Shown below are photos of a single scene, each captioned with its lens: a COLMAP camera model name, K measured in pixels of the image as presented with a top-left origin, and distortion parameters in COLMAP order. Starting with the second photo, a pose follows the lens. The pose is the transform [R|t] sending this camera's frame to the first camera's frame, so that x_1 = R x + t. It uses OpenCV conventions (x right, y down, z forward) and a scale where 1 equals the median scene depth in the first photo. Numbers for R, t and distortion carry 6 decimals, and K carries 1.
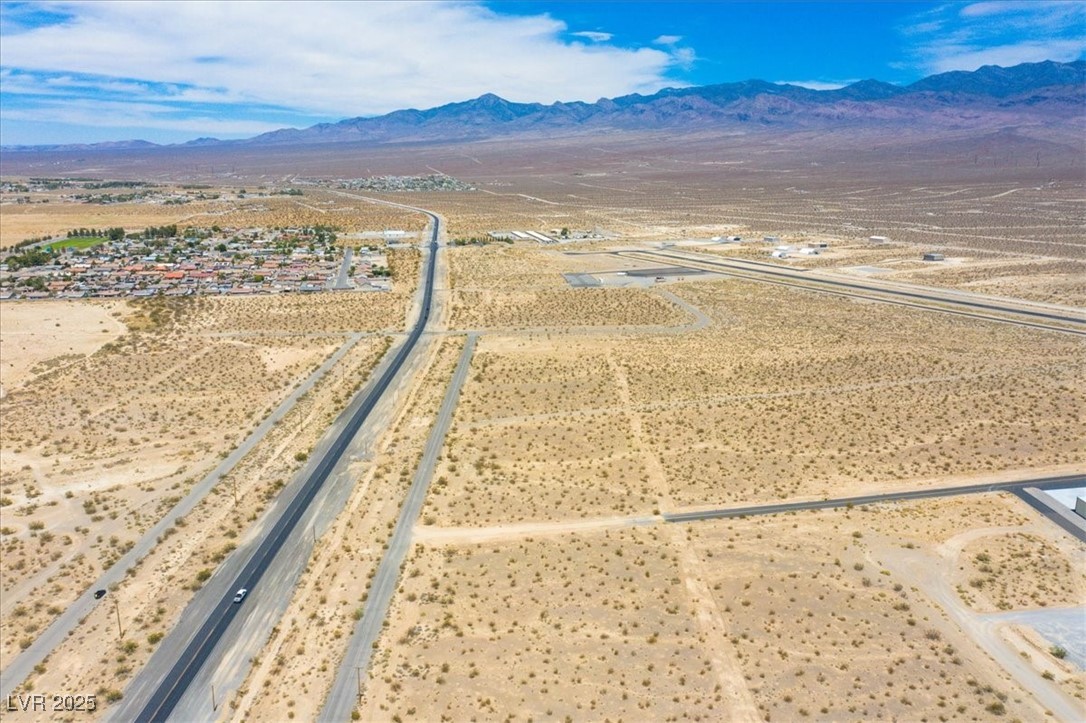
lens RADIAL K [[850.5, 0, 544.8], [0, 850.5, 360.7], [0, 0, 1]] dist [-0.020111, 0.006505]
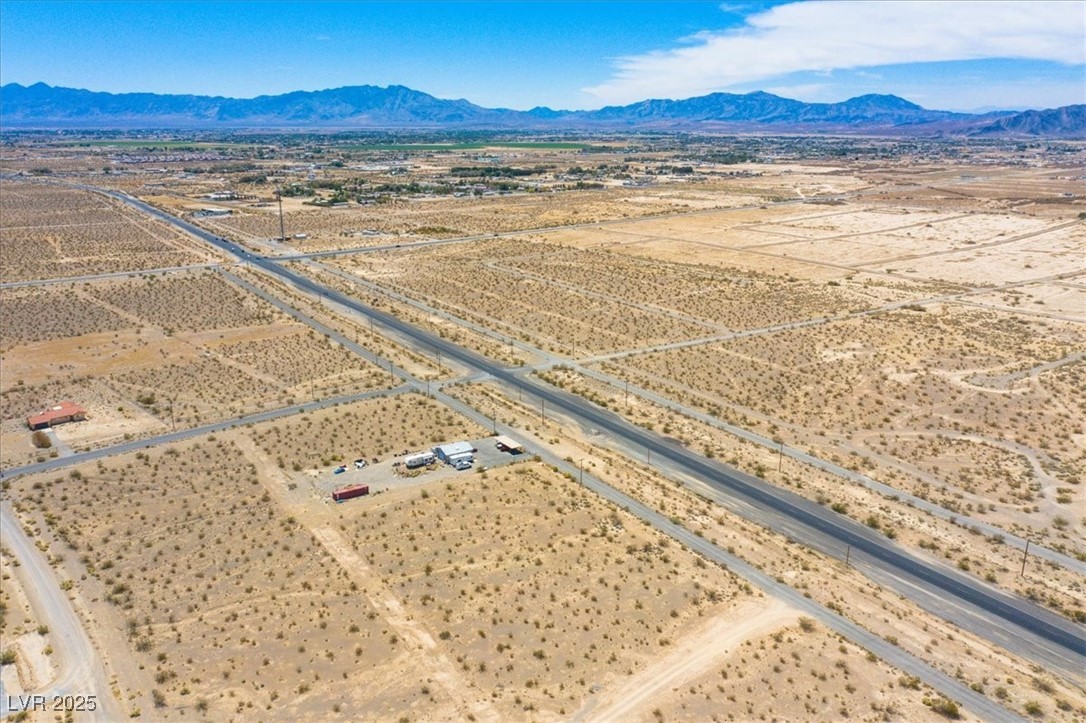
lens RADIAL K [[850.5, 0, 543.3], [0, 850.5, 346.0], [0, 0, 1]] dist [-0.020111, 0.006505]
pose [[-0.836908, 0.126563, -0.532509, 0.435338], [-0.136796, 0.893657, 0.427392, -0.321635], [0.529973, 0.430534, -0.730595, 1.401305]]
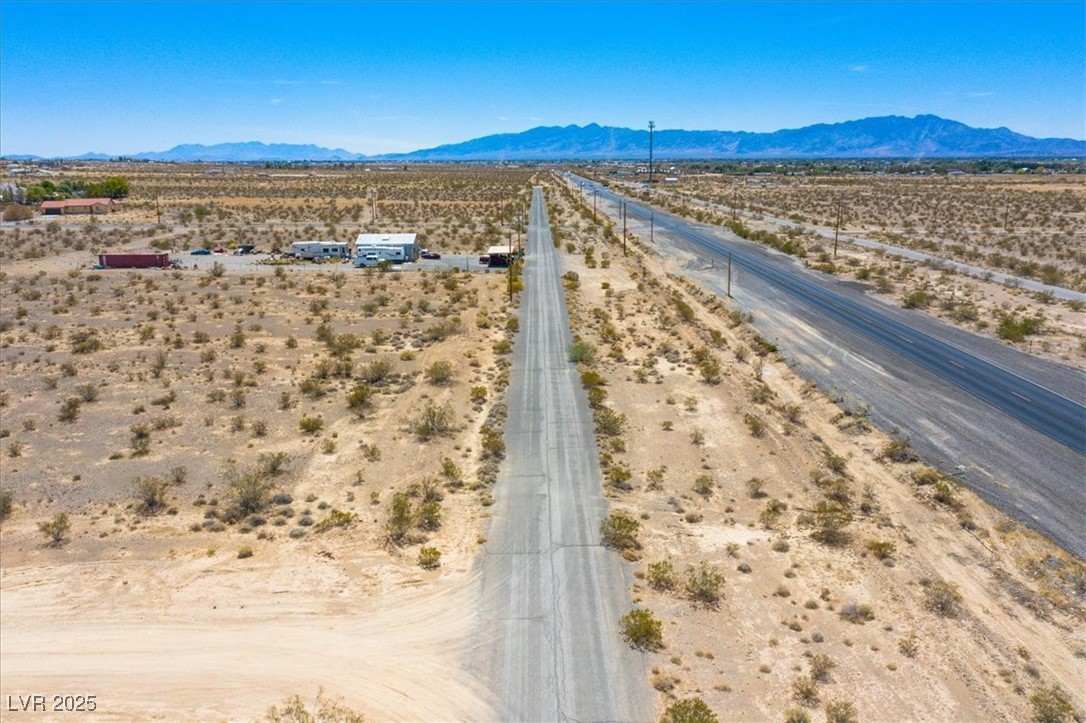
lens RADIAL K [[850.5, 0, 538.8], [0, 850.5, 347.3], [0, 0, 1]] dist [-0.020111, 0.006505]
pose [[-0.999986, -0.003141, 0.004356, -0.173185], [-0.000944, 0.901263, 0.433271, 0.115099], [-0.005287, 0.433261, -0.901253, 1.140908]]
